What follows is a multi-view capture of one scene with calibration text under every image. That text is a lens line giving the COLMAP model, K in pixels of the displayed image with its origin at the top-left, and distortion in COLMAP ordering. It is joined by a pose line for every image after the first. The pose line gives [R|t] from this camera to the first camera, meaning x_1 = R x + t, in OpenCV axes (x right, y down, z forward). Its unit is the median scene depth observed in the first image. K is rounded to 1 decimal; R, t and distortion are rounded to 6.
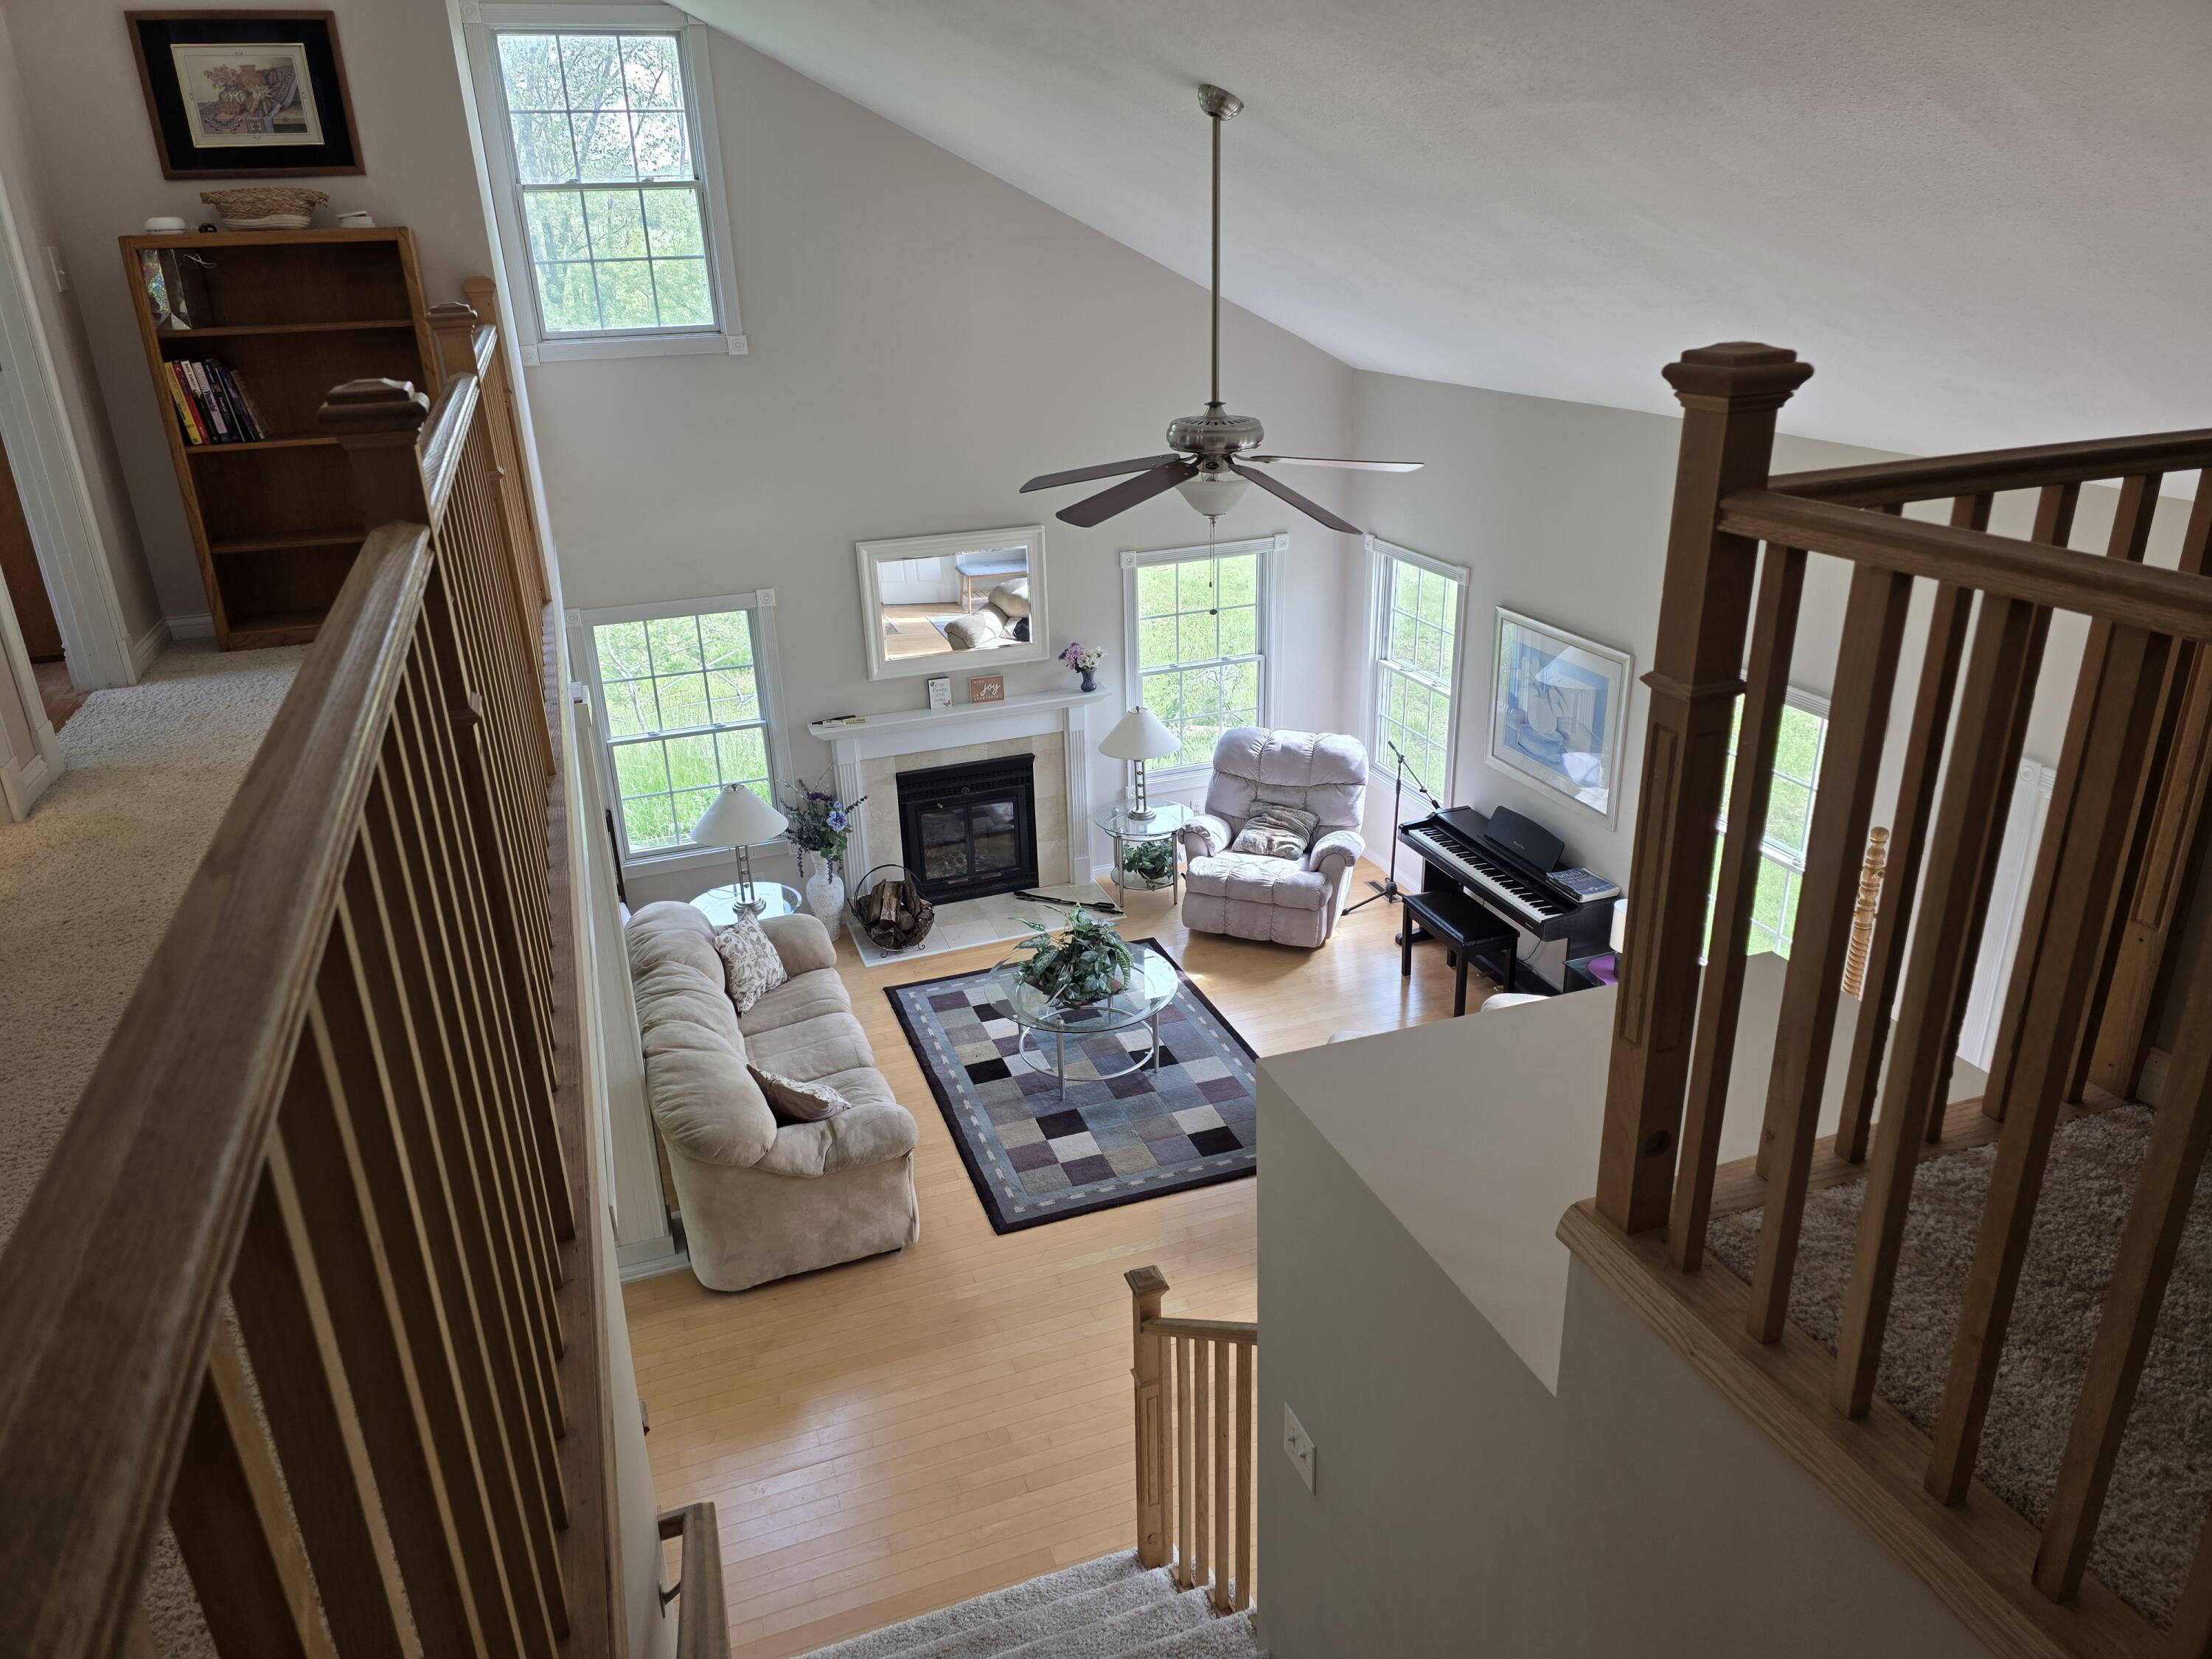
lens RADIAL K [[1482.0, 0, 1098.0], [0, 1482.0, 824.8], [0, 0, 1]] dist [0.075526, -0.003878]
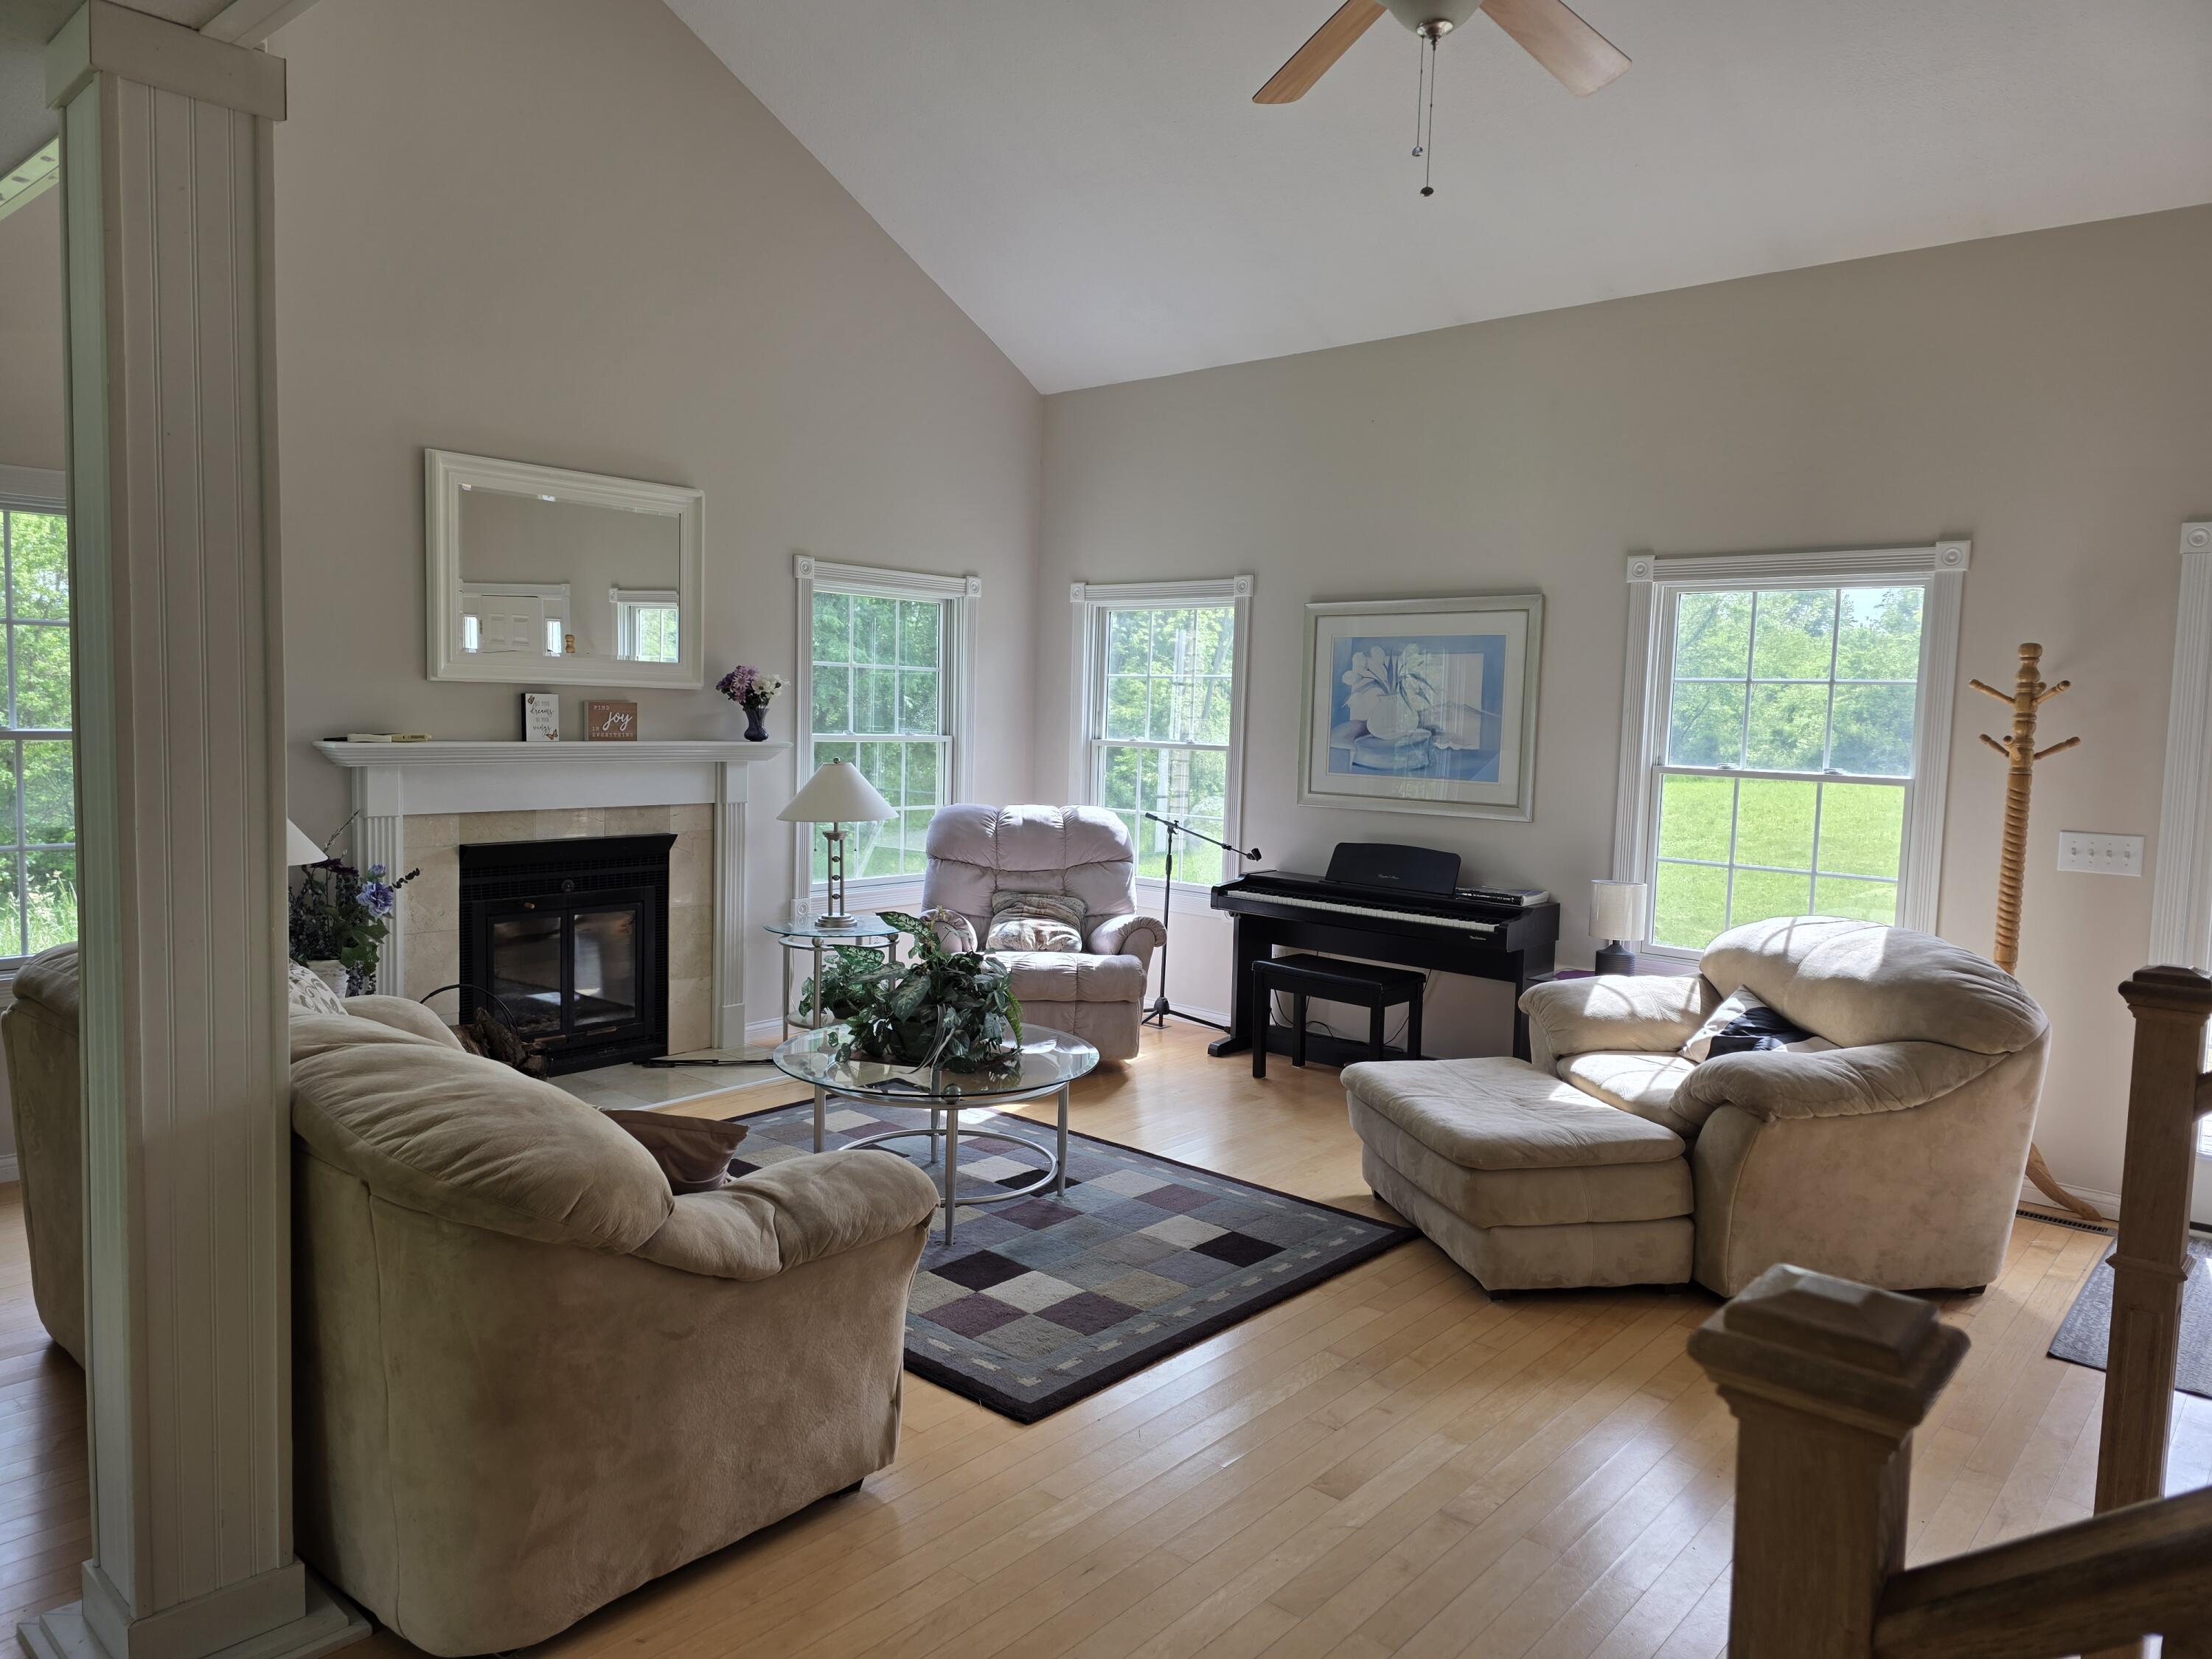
lens RADIAL K [[1482.0, 0, 1114.7], [0, 1482.0, 828.1], [0, 0, 1]] dist [0.075526, -0.003878]
pose [[0.864309, 0.015366, 0.502727, -0.215529], [0.140831, 0.952157, -0.271226, 0.163575], [-0.482843, 0.305222, 0.820794, 0.372266]]
